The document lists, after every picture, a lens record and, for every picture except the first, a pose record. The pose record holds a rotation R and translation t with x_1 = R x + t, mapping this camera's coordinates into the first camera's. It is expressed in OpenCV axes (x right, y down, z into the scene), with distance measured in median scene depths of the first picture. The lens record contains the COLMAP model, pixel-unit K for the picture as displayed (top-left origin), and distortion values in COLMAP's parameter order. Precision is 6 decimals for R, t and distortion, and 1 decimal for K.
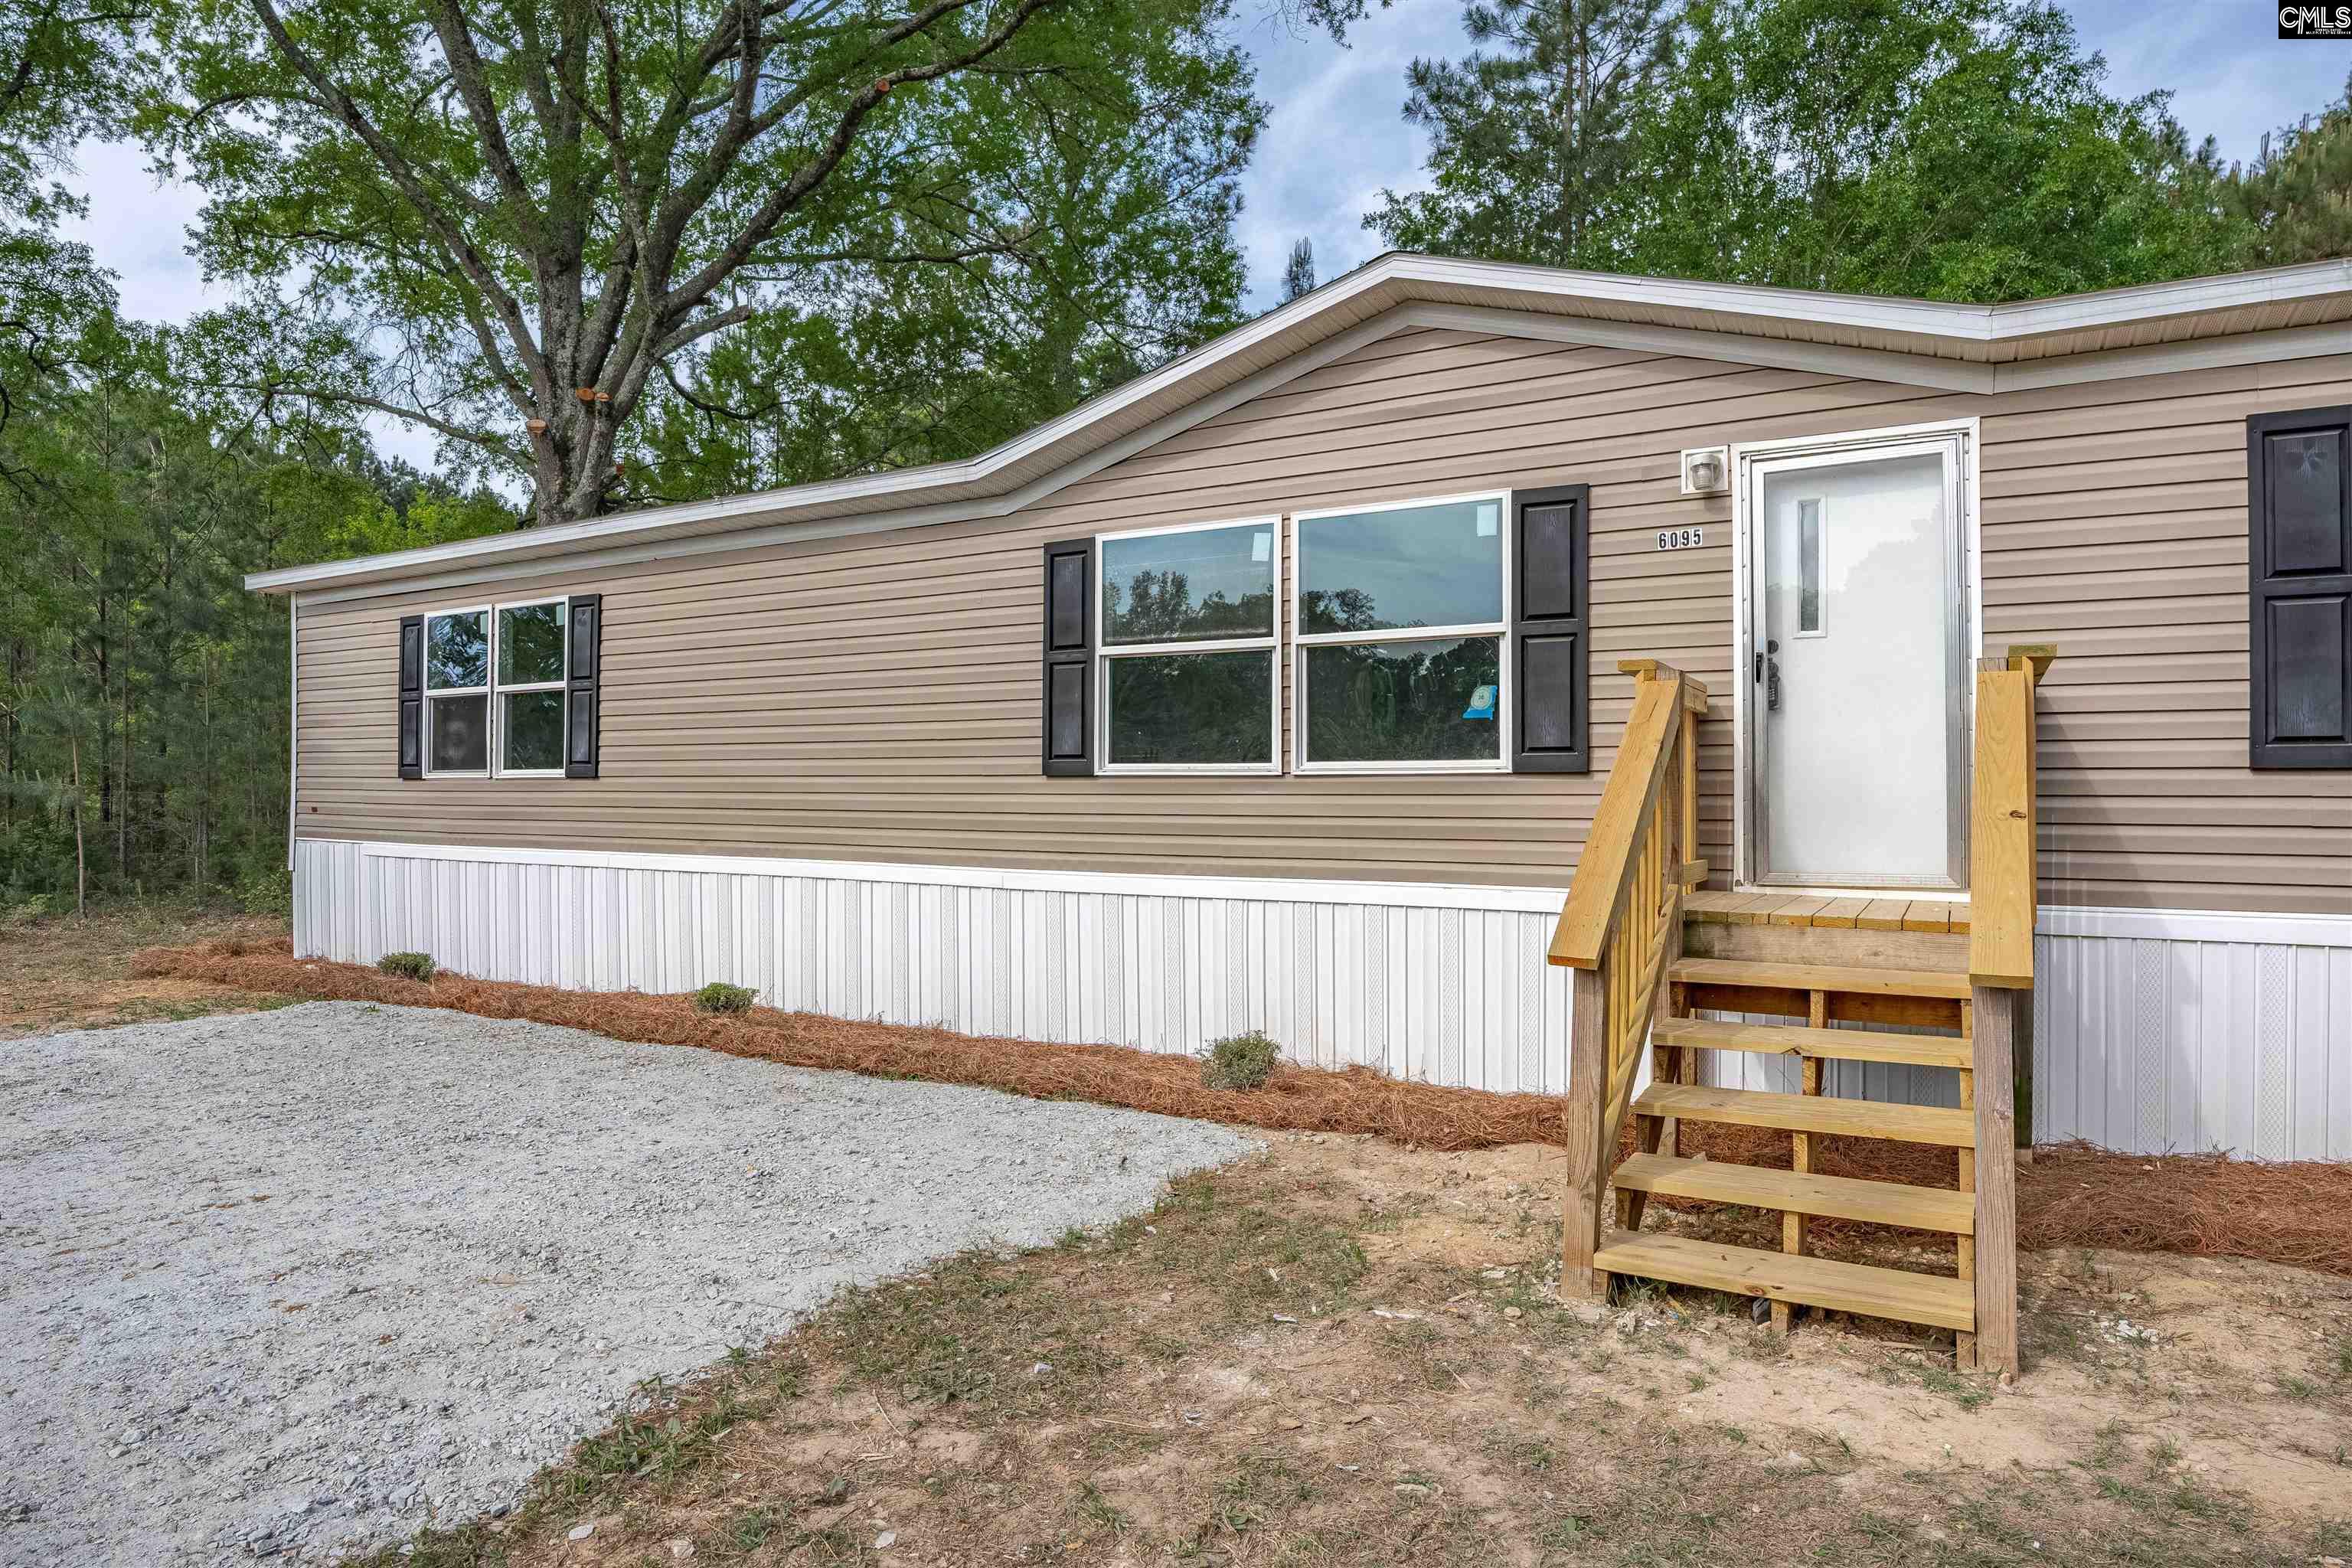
lens RADIAL K [[1333.7, 0, 1195.5], [0, 1333.7, 789.7], [0, 0, 1]] dist [-0.020481, 0.000887]
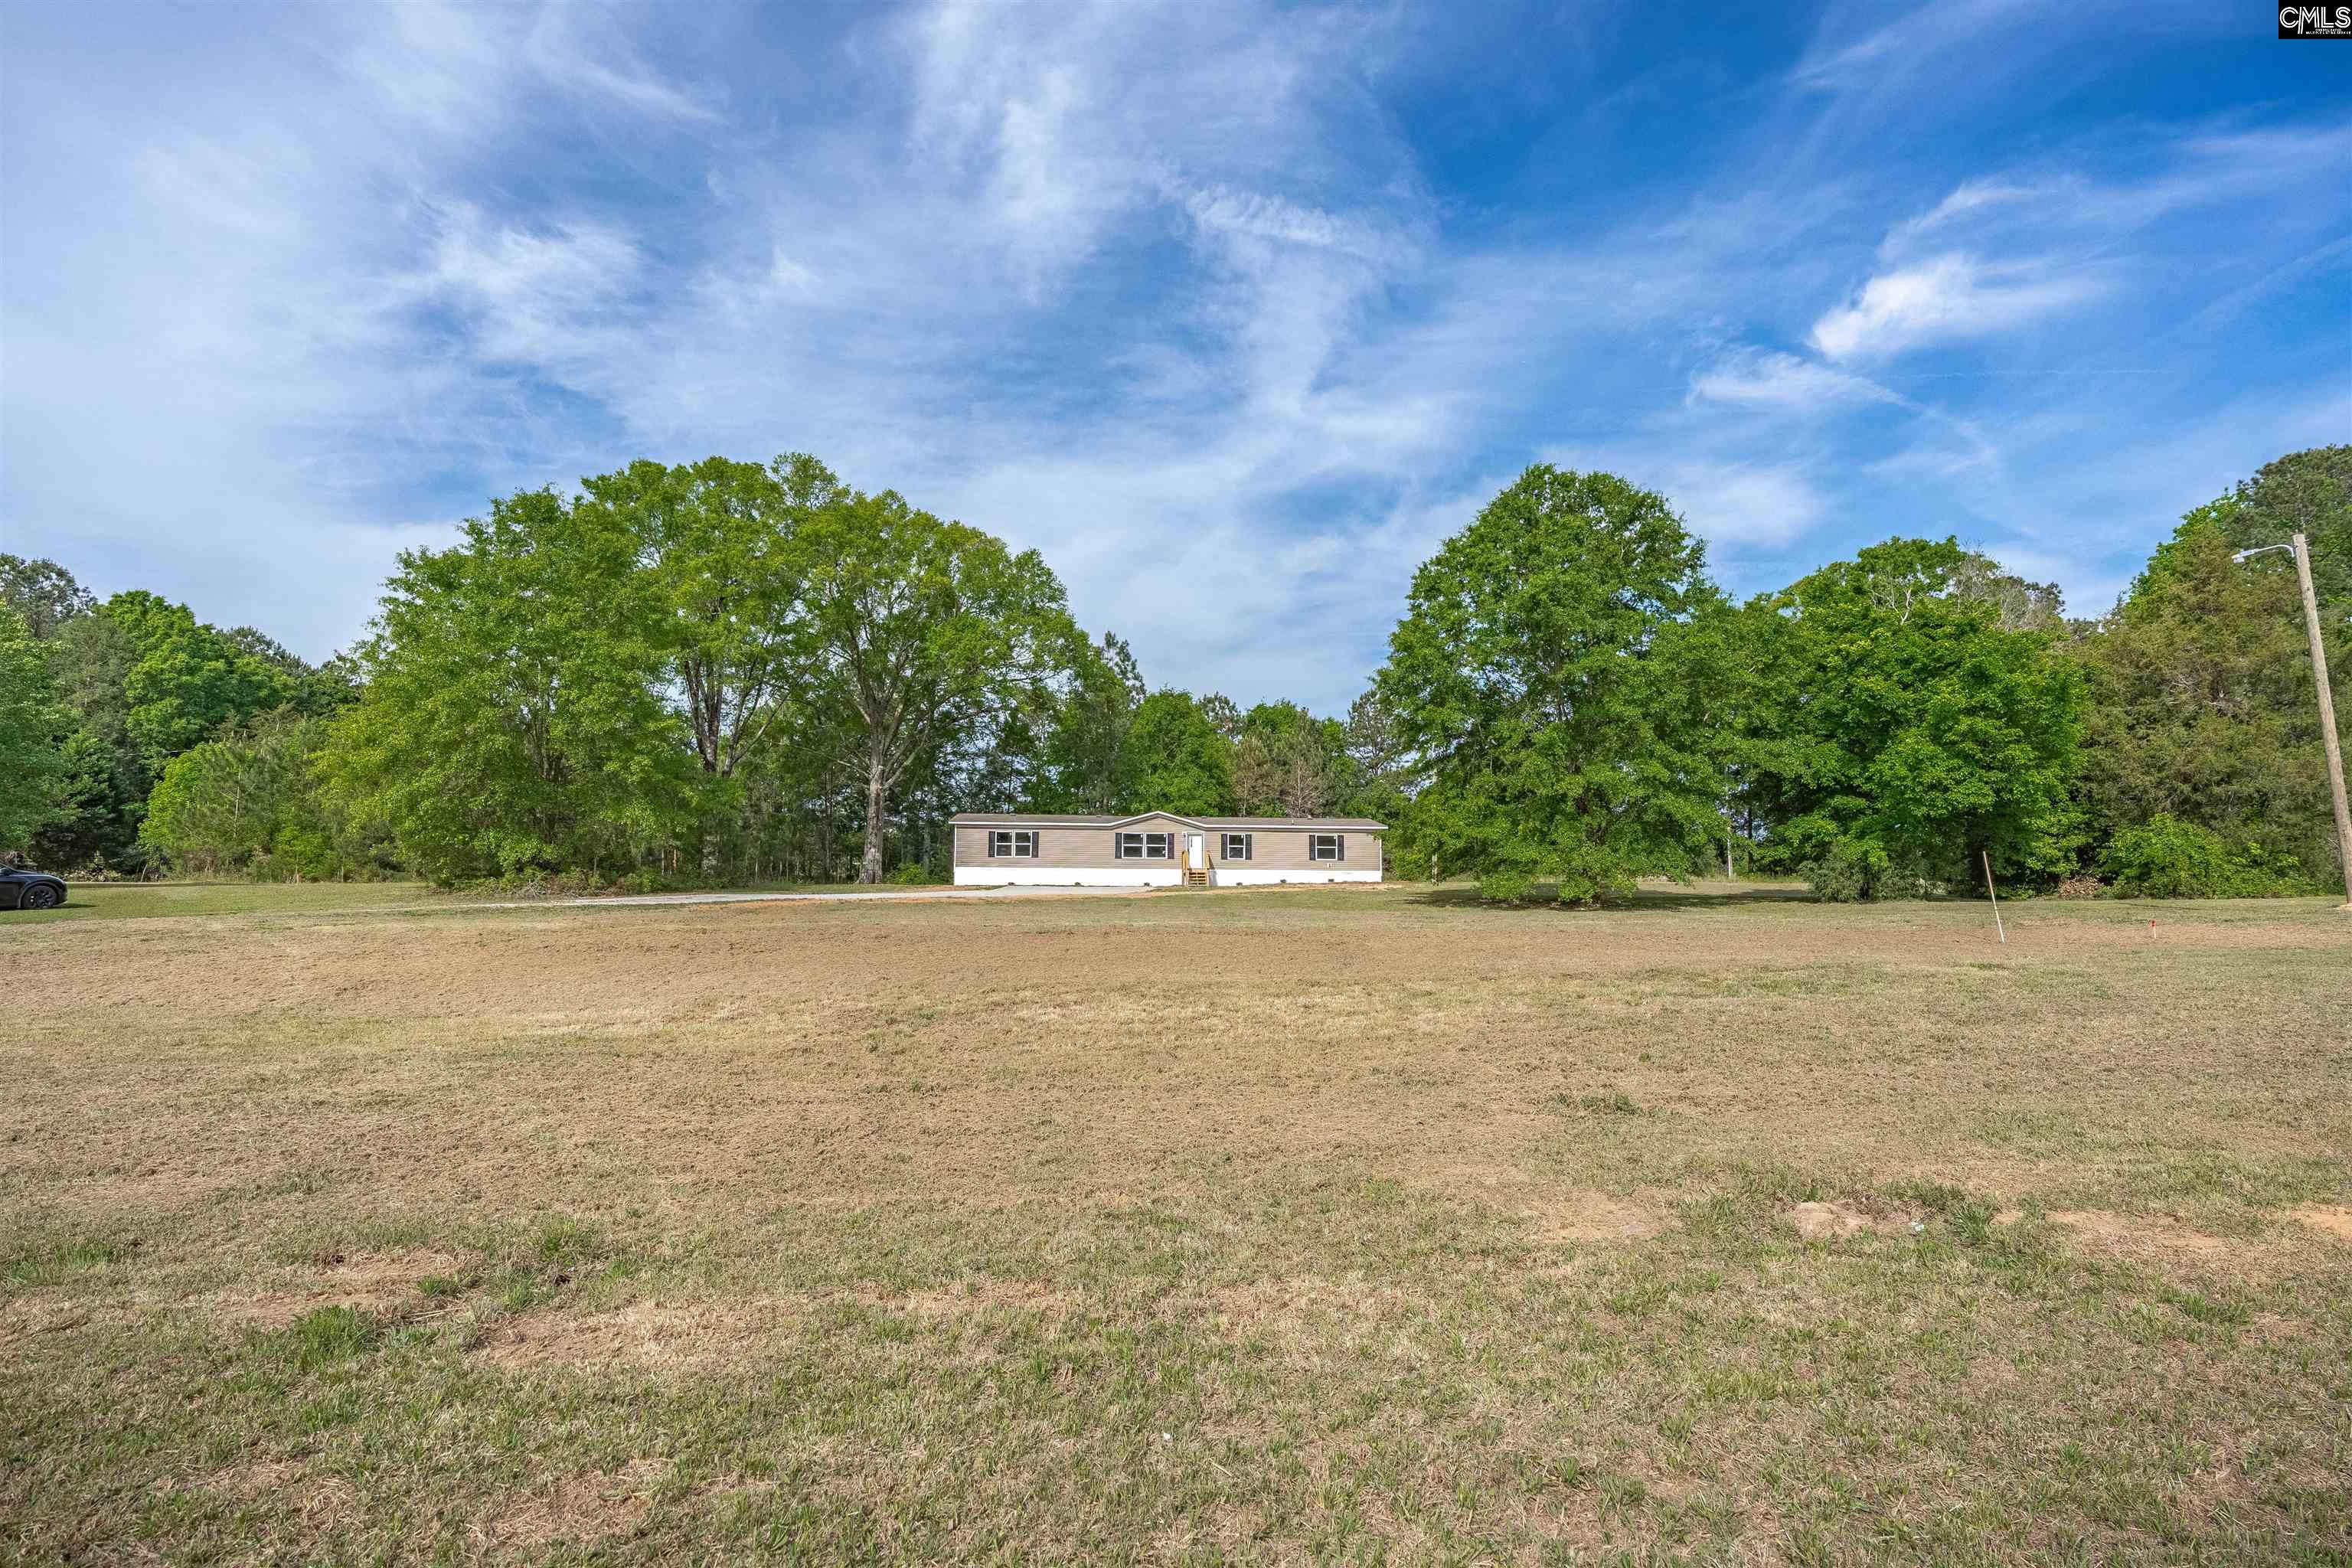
lens RADIAL K [[1131.8, 0, 1190.3], [0, 1131.8, 775.7], [0, 0, 1]] dist [-0.017990, 0.000537]
pose [[0.836380, 0.061332, 0.544709, -3.461116], [-0.006717, 0.994793, -0.101696, 0.186199], [-0.548109, 0.081397, 0.832436, -5.072178]]
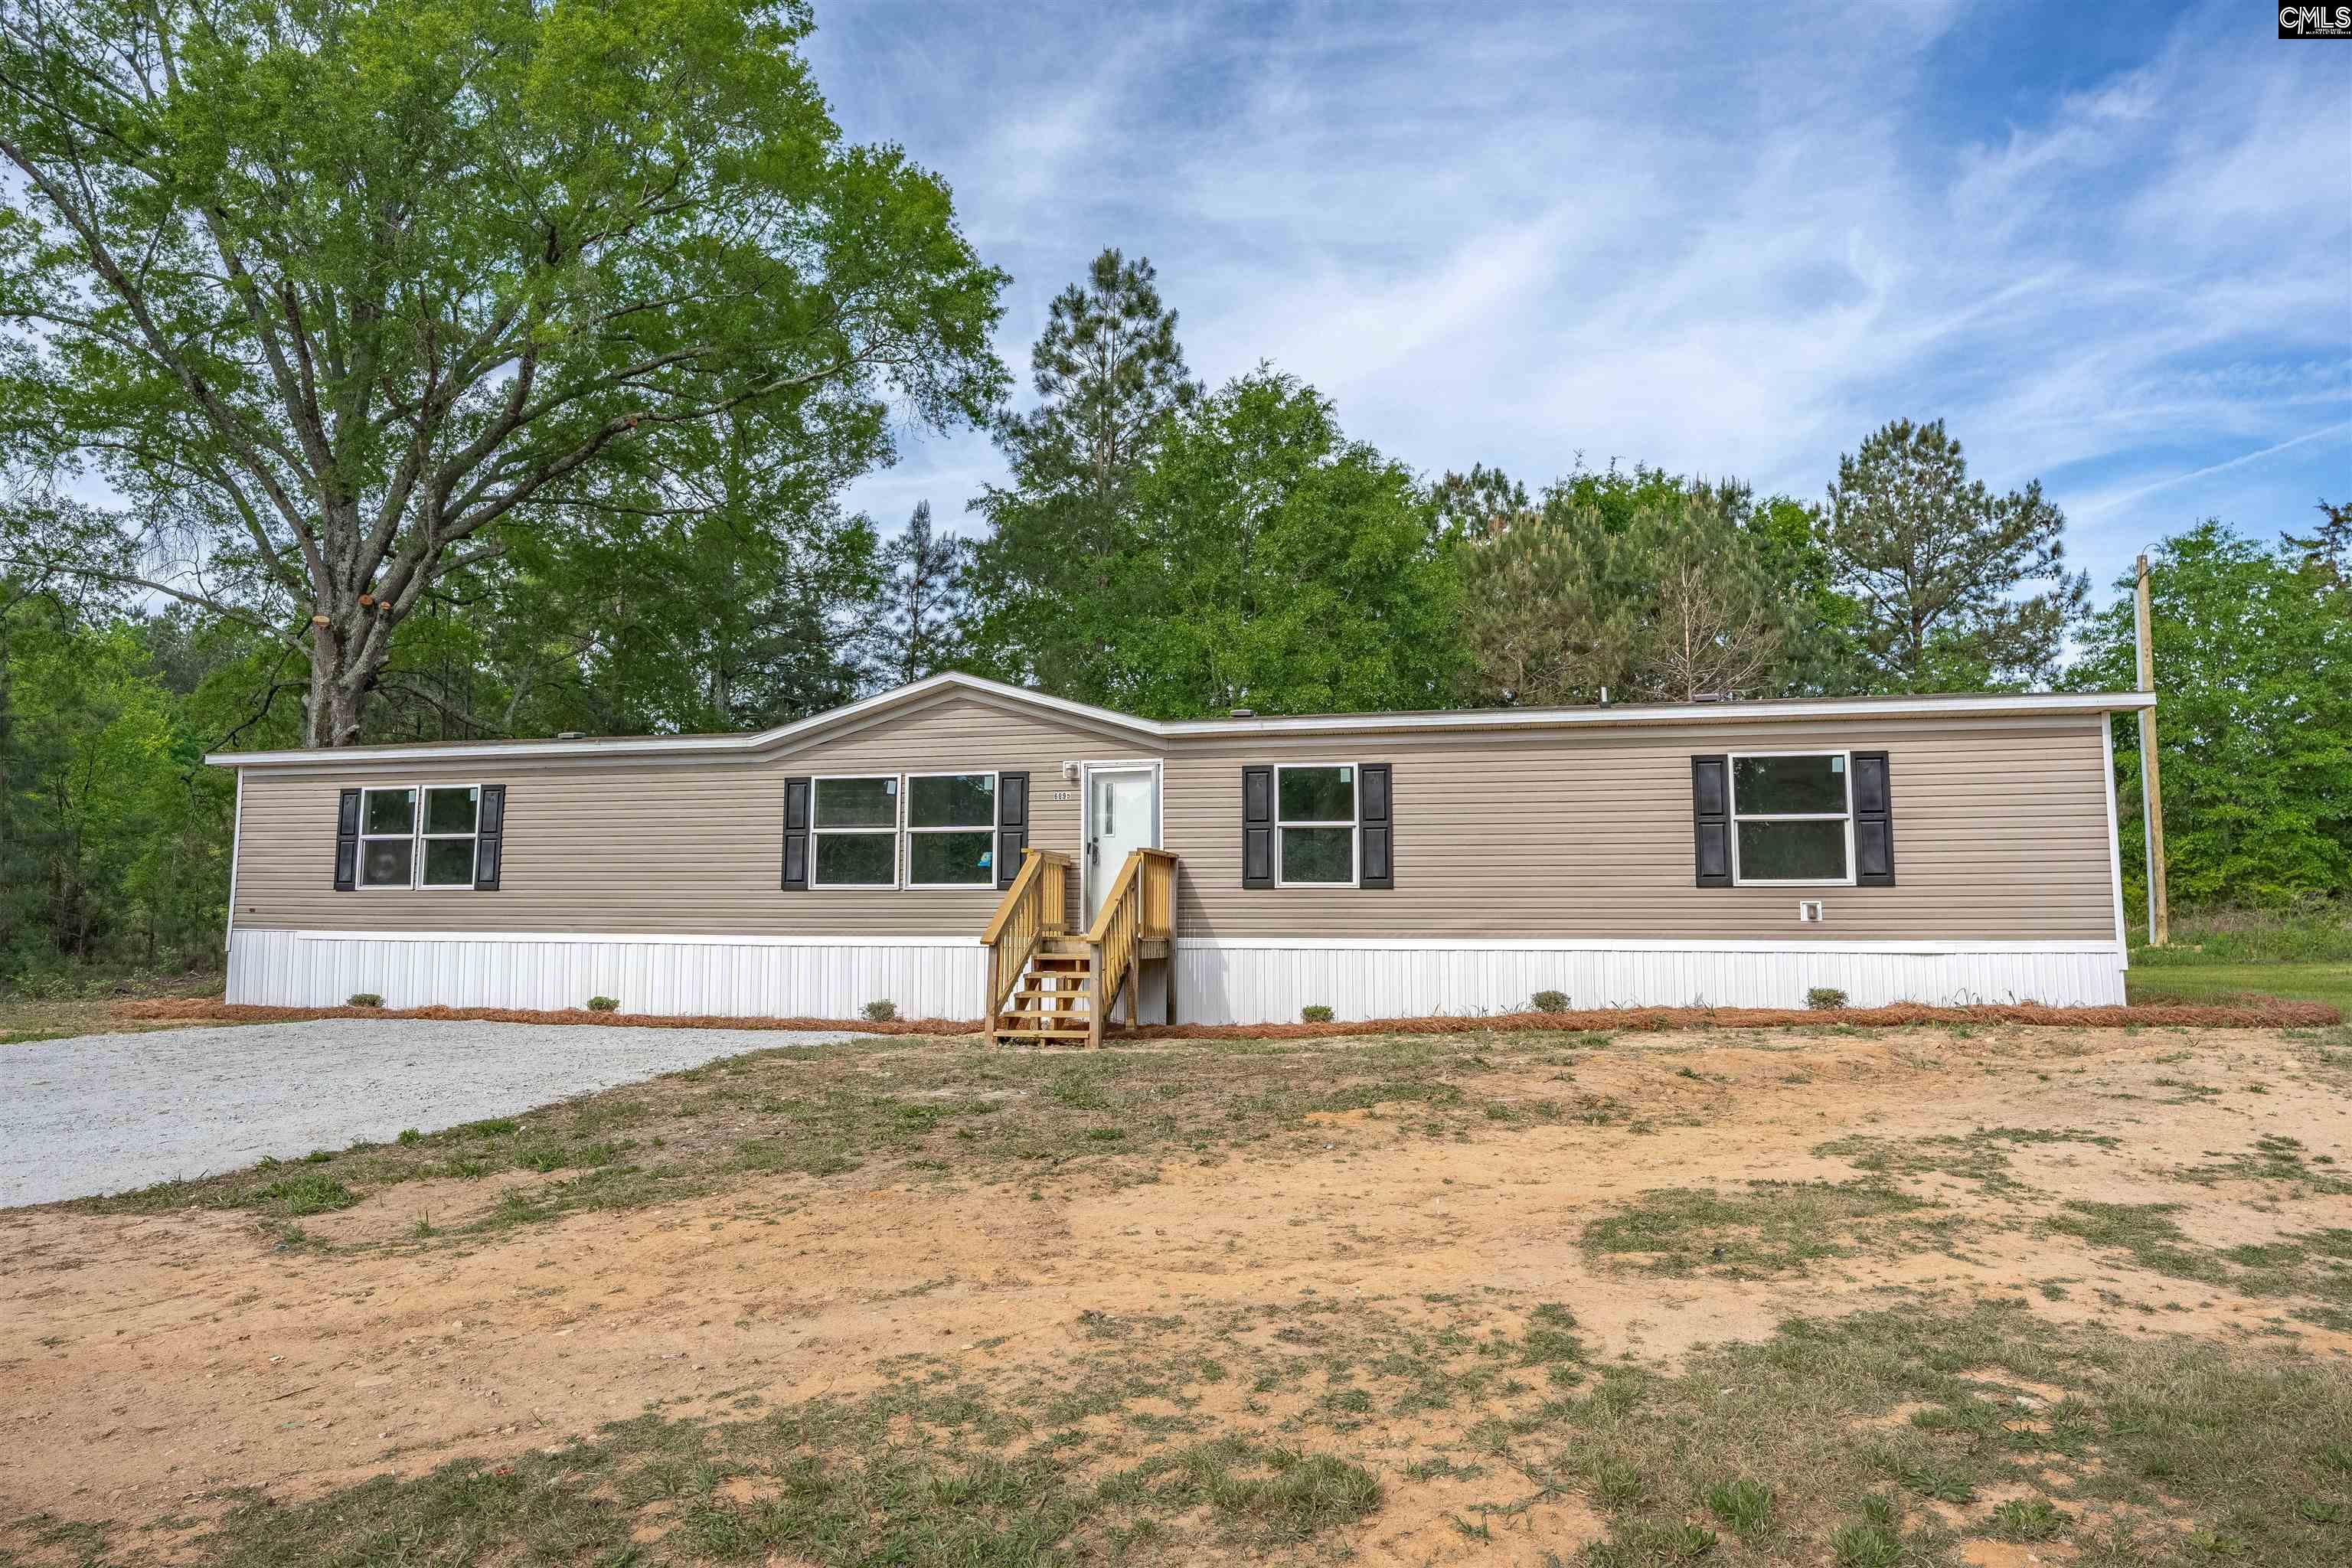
lens RADIAL K [[1333.7, 0, 1188.4], [0, 1333.7, 780.2], [0, 0, 1]] dist [-0.020481, 0.000887]
pose [[0.961143, 0.027801, 0.274647, -0.069676], [-0.000207, 0.994988, -0.099993, 0.023656], [-0.276050, 0.096051, 0.956332, -1.024563]]
